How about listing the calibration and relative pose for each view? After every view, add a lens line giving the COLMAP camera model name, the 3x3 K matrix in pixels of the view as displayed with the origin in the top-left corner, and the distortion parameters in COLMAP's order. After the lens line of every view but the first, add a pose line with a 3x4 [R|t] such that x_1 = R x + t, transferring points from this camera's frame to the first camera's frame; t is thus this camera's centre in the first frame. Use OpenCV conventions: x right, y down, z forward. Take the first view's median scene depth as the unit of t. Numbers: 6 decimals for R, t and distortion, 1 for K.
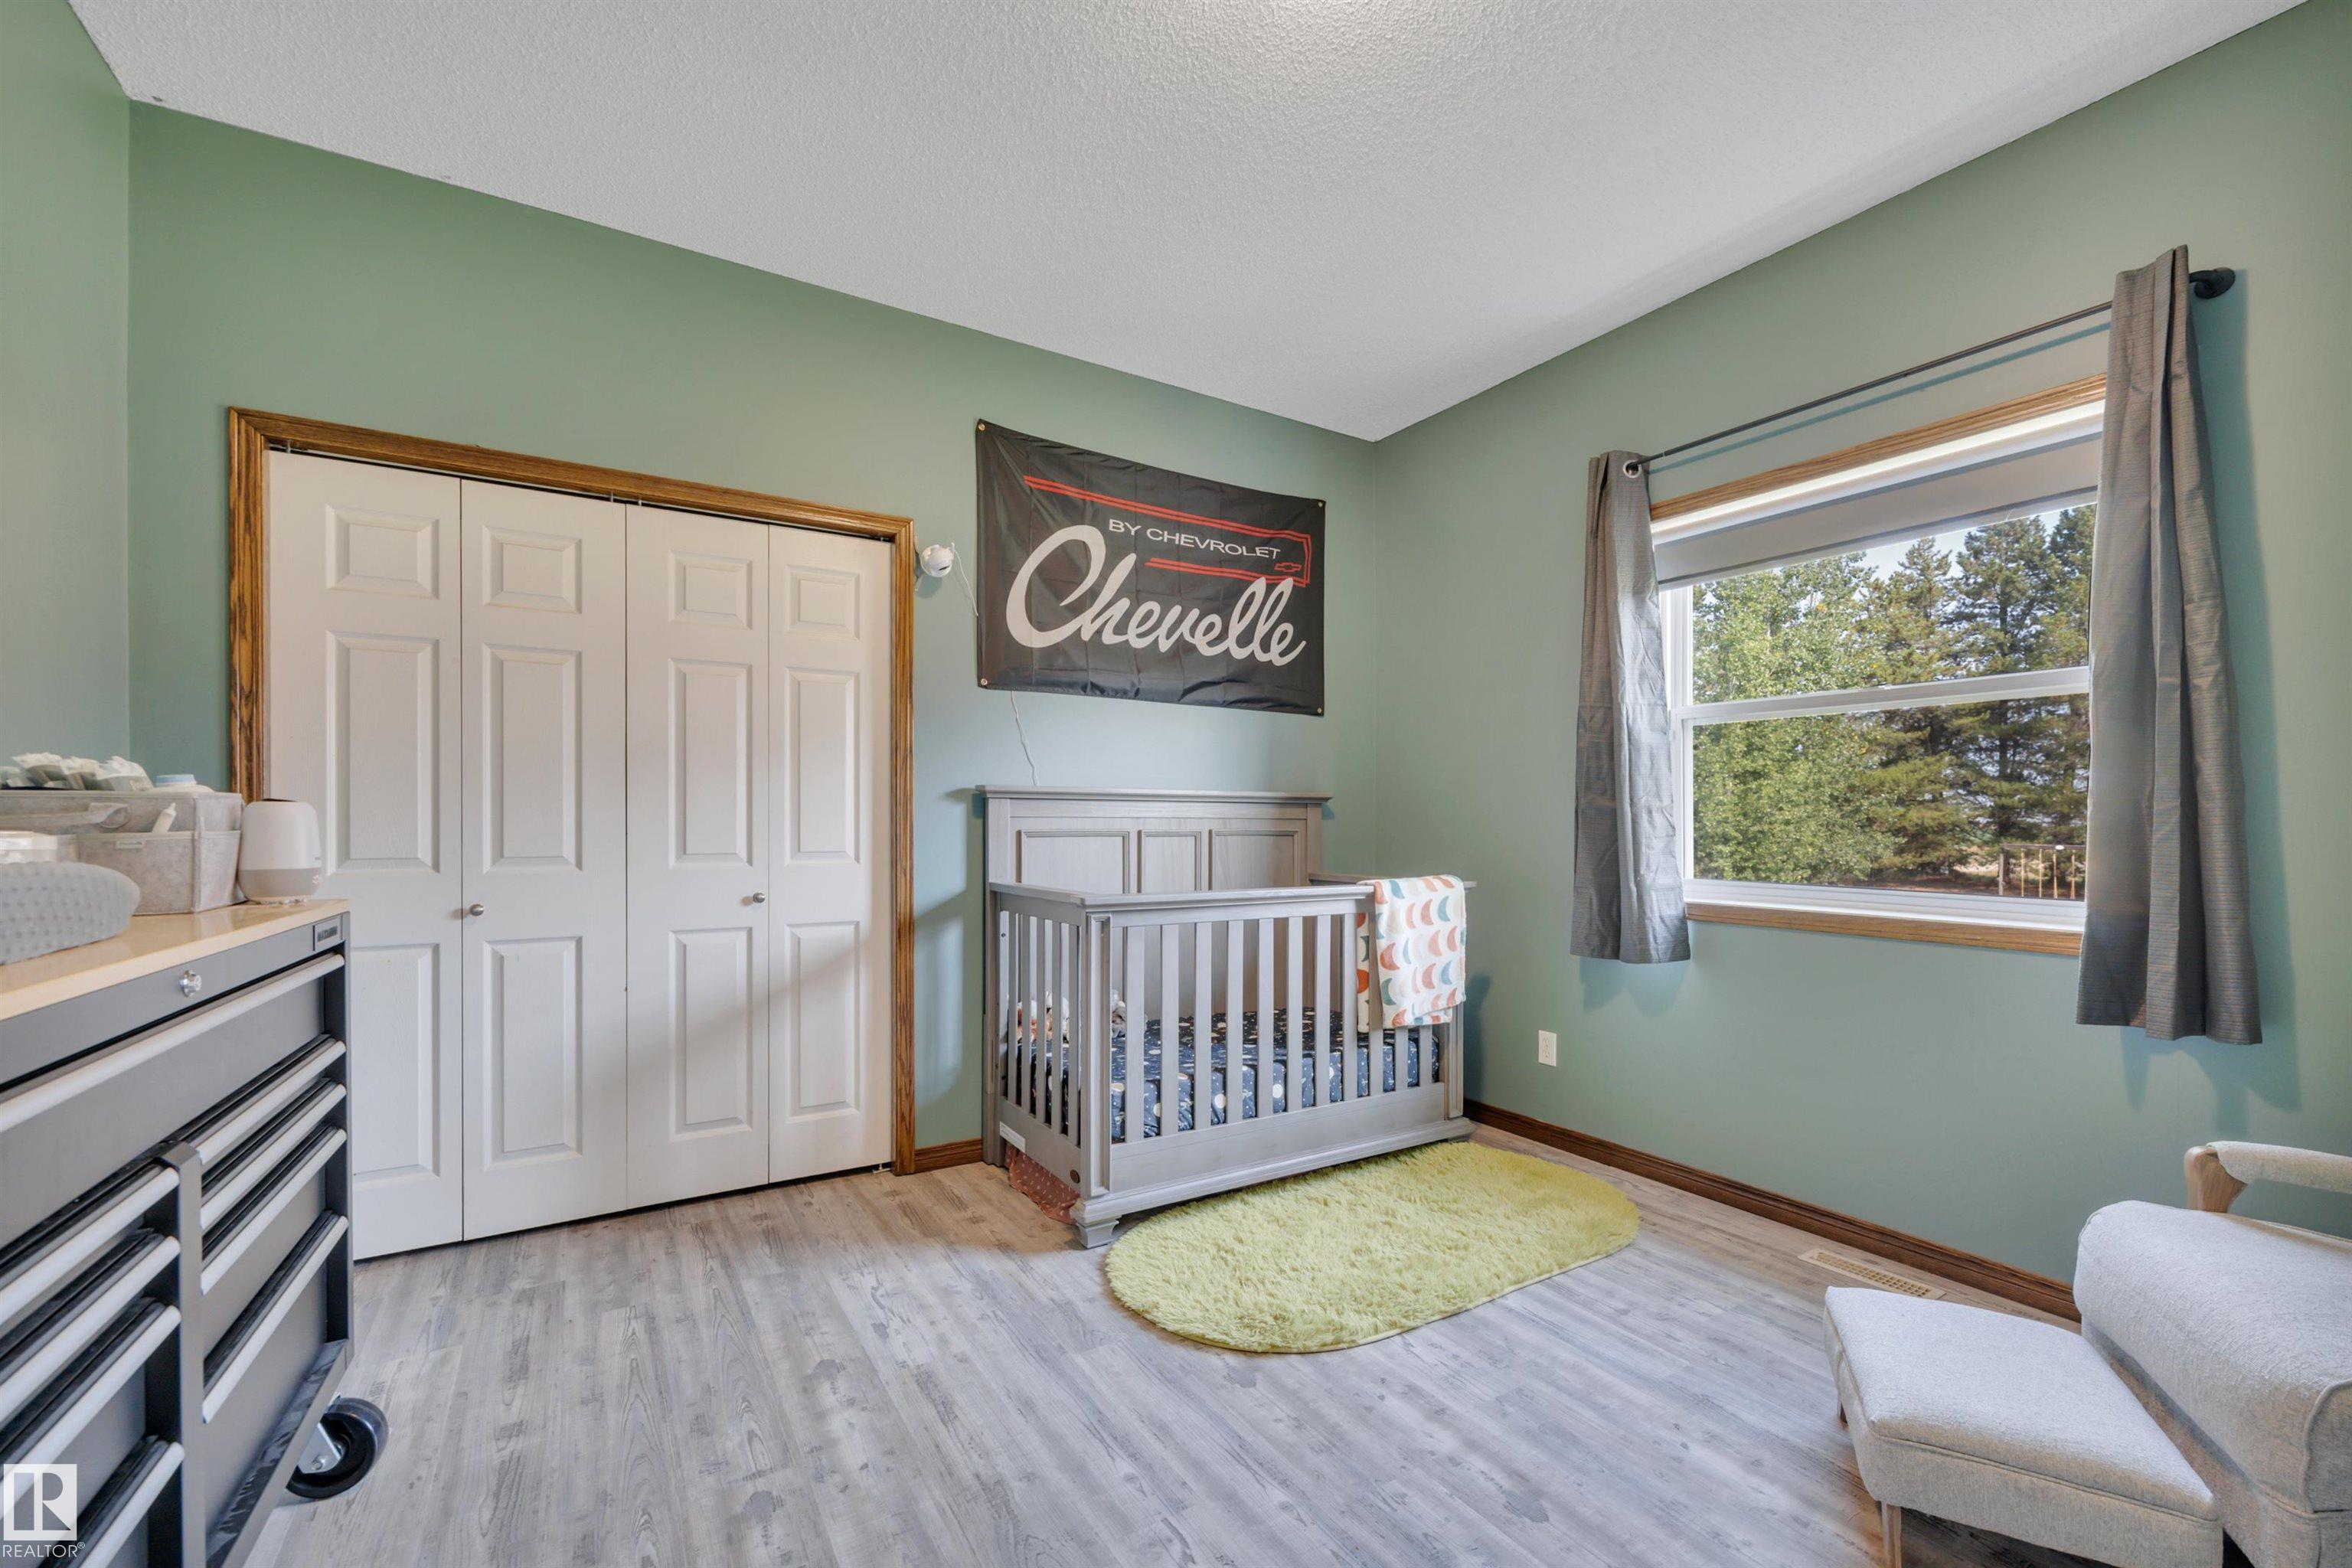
lens RADIAL K [[927.3, 0, 1180.8], [0, 927.3, 823.4], [0, 0, 1]] dist [-0.000602, -0.000053]
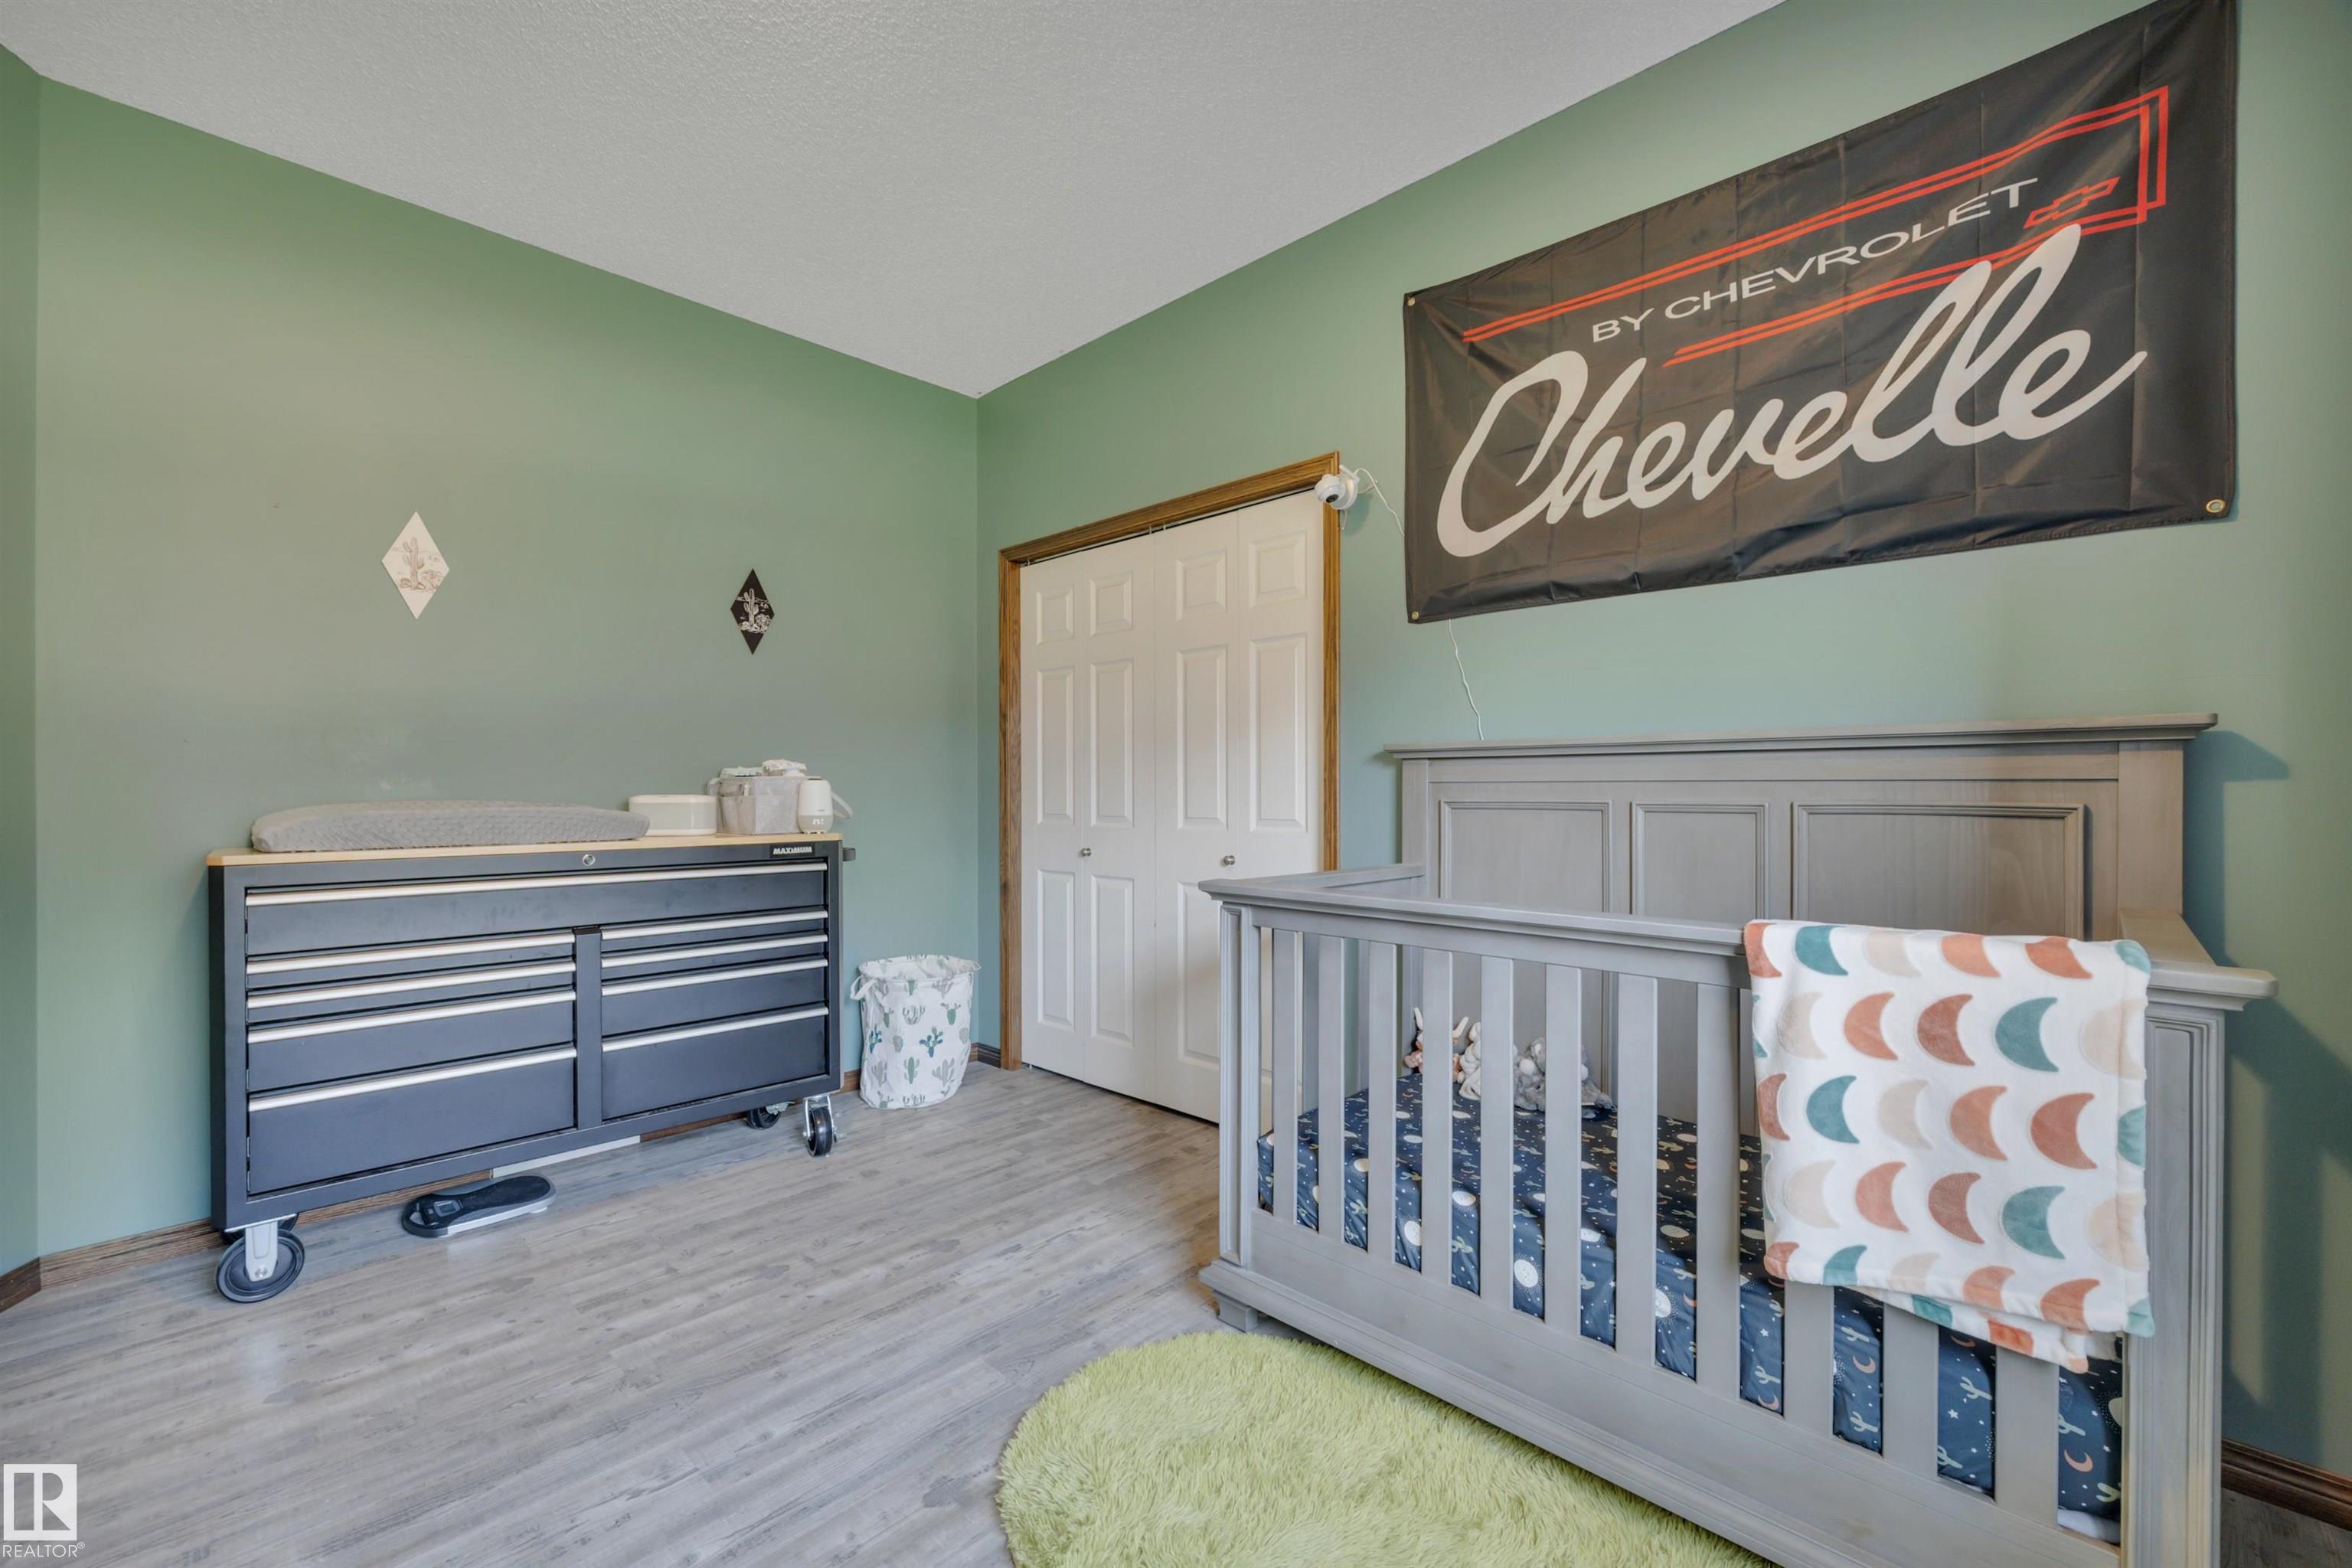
lens RADIAL K [[957.5, 0, 1178.0], [0, 957.5, 792.5], [0, 0, 1]] dist [0.001713, 0.000099]
pose [[0.263074, 0.000306, -0.964776, 0.556325], [-0.001183, 0.999999, -0.000006, 0.001905], [0.964775, 0.001143, 0.263074, 0.601354]]
